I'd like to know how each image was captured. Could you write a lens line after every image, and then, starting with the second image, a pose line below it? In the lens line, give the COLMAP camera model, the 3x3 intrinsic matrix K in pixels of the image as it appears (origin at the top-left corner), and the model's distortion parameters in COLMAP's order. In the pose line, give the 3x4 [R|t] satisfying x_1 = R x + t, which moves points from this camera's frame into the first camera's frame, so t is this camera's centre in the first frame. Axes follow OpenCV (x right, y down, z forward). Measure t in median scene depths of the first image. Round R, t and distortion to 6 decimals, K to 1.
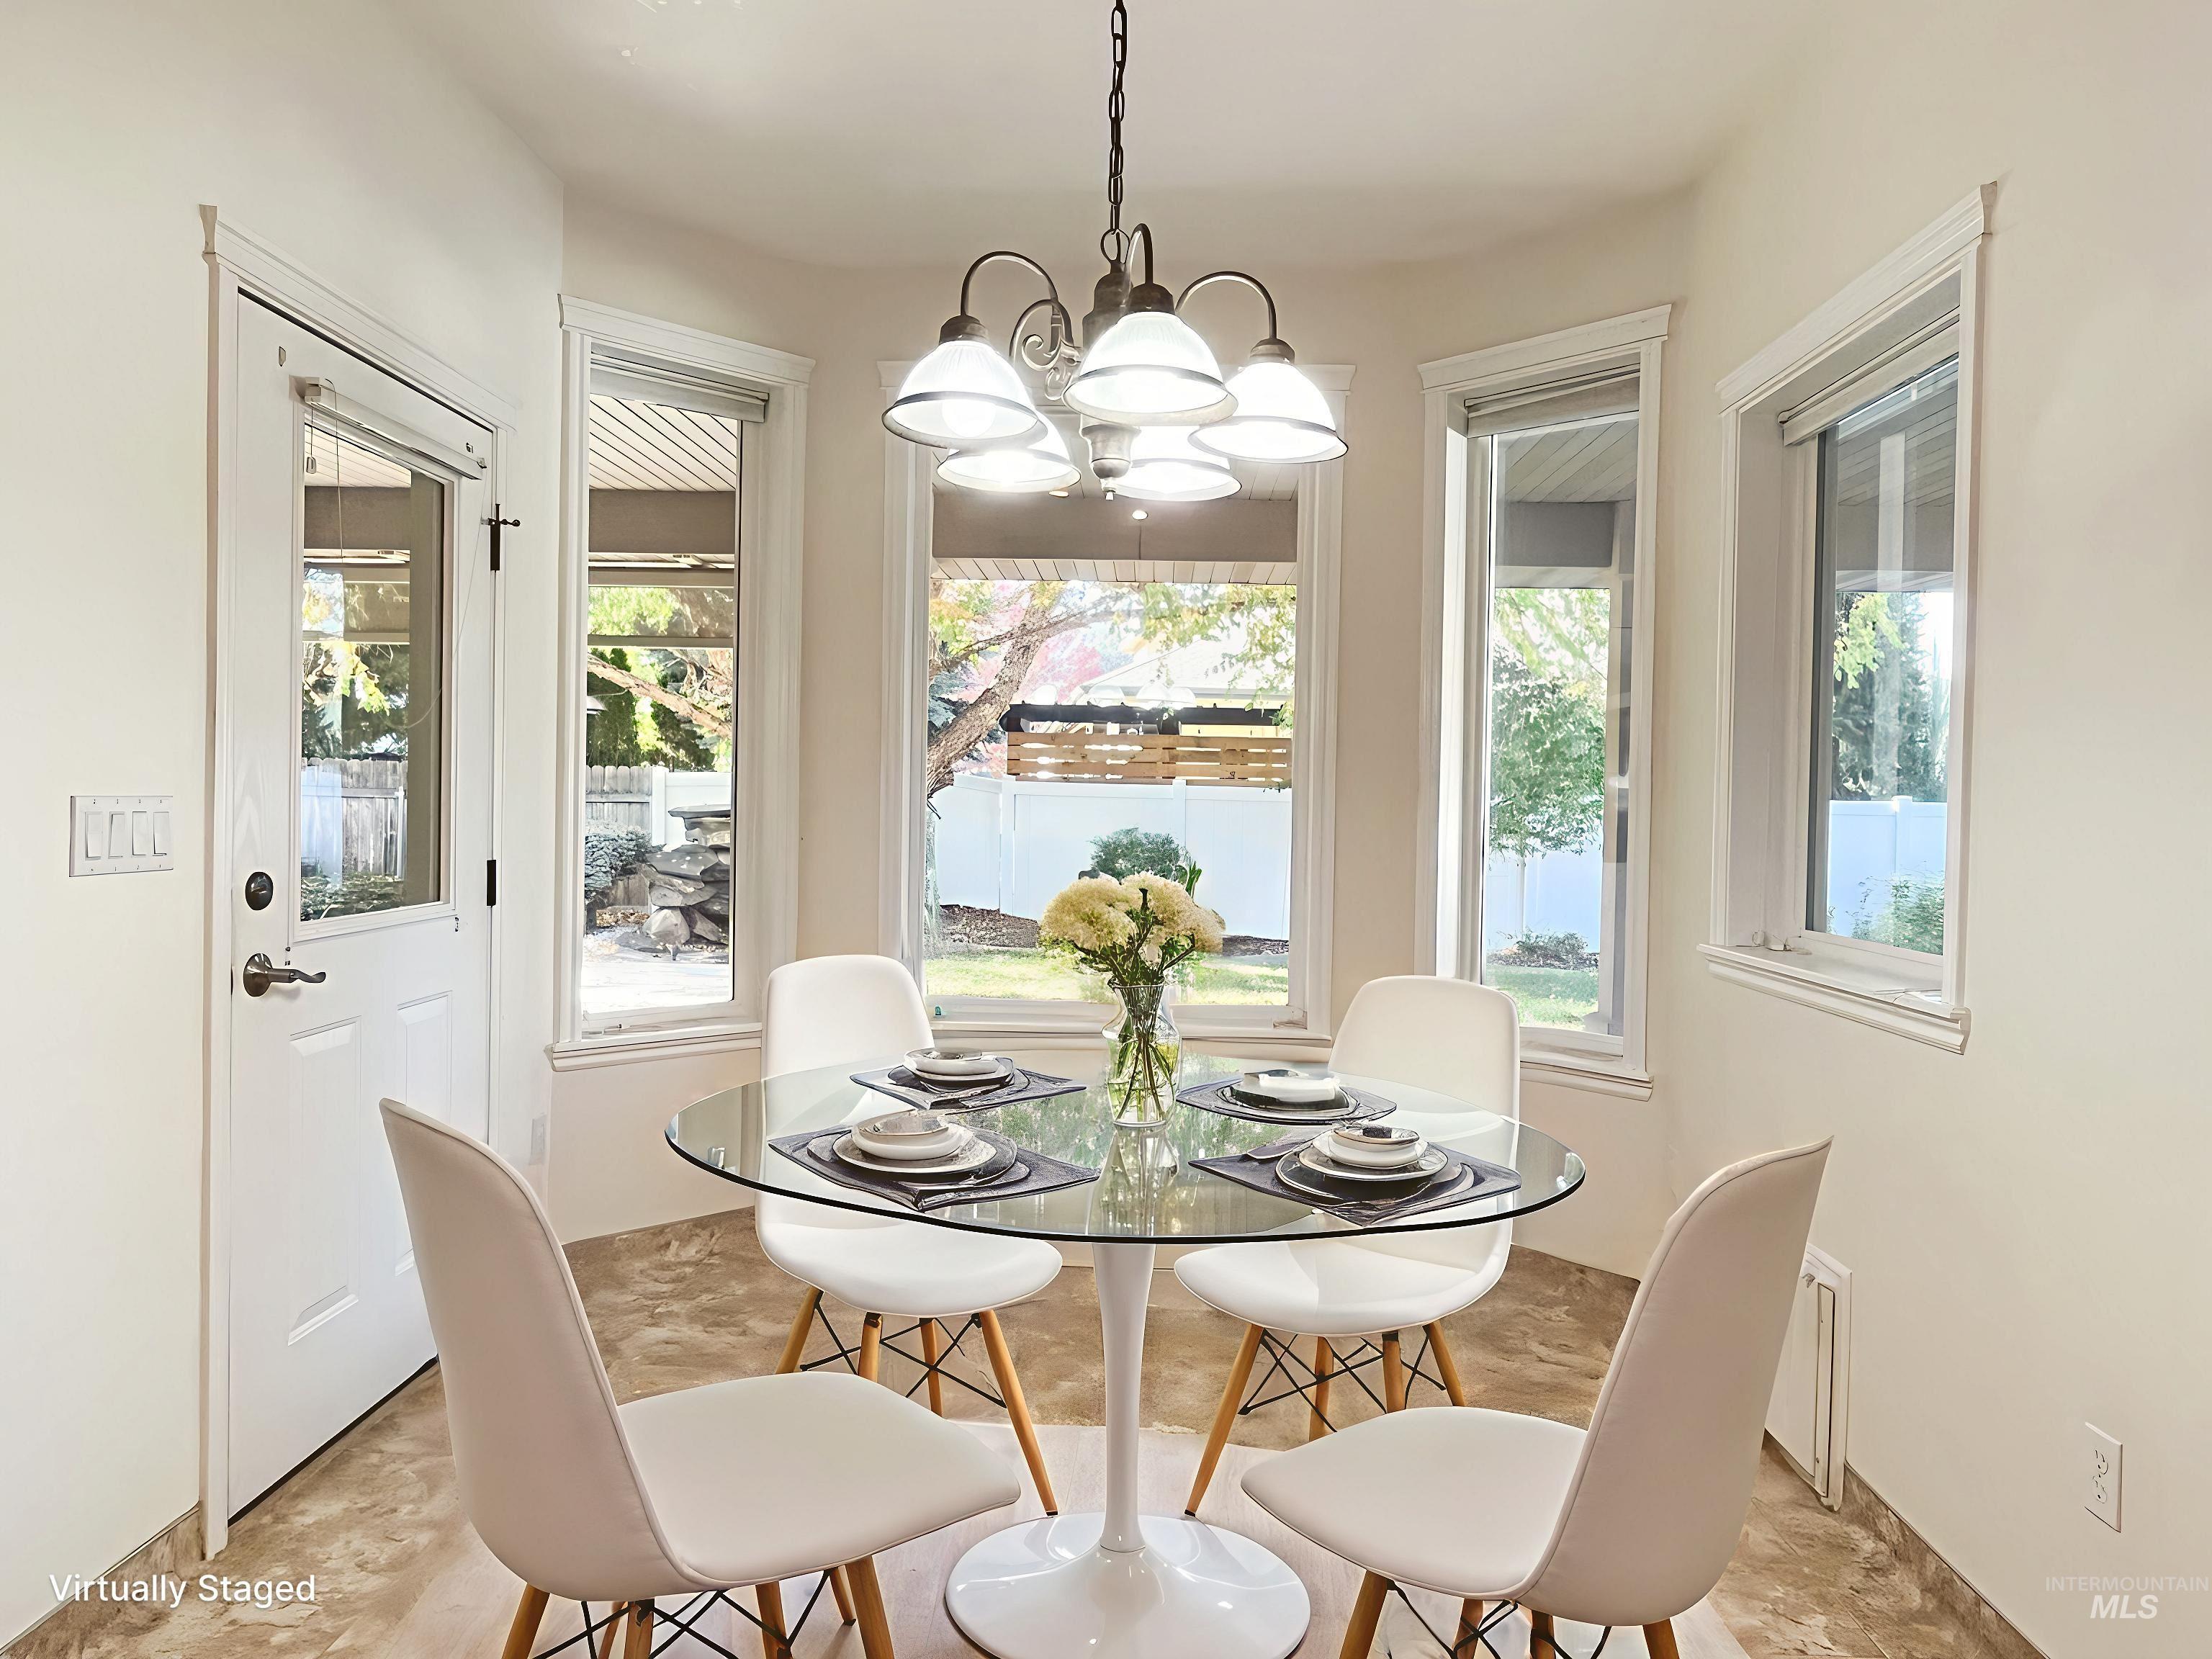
lens RADIAL K [[1438.4, 0, 1106.0], [0, 1438.4, 829.5], [0, 0, 1]] dist [-0.001338, 0.004577]
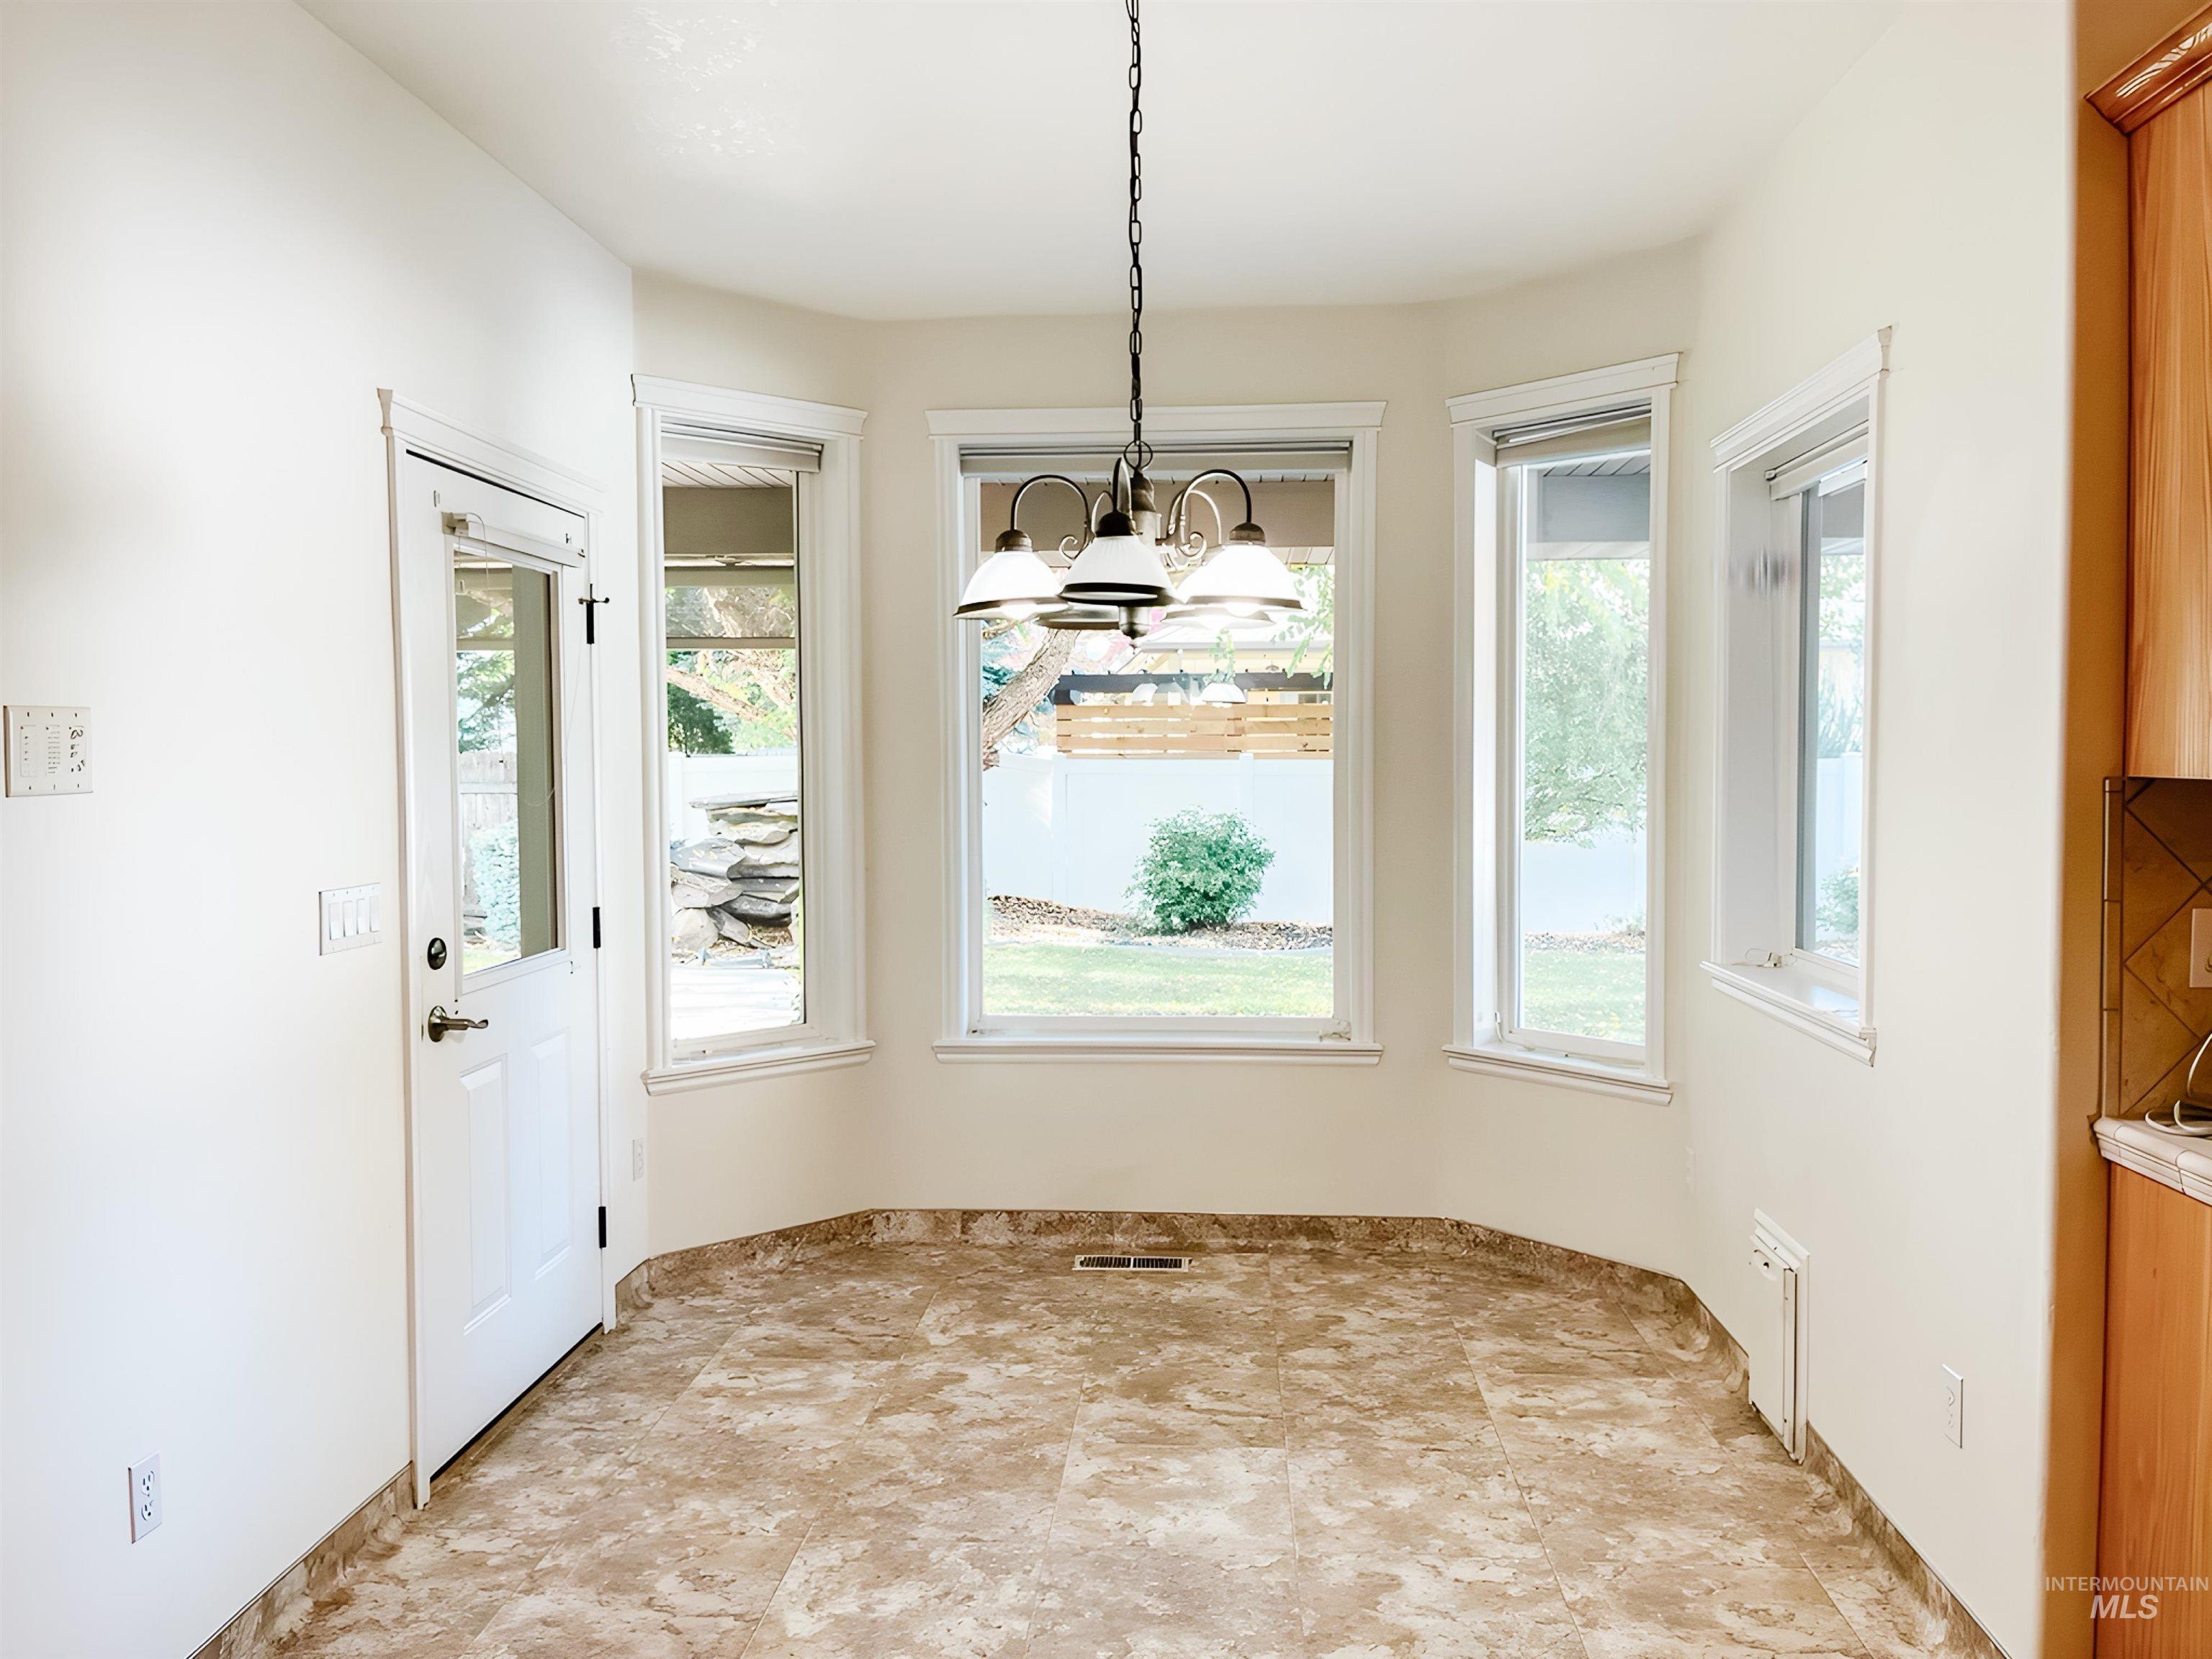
lens RADIAL K [[1674.3, 0, 1116.2], [0, 1674.3, 834.1], [0, 0, 1]] dist [0.034664, -0.003722]
pose [[0.999144, -0.023056, -0.034359, 0.017841], [0.023907, 0.999412, 0.024586, -0.058904], [0.033772, -0.025387, 0.999107, -0.283170]]
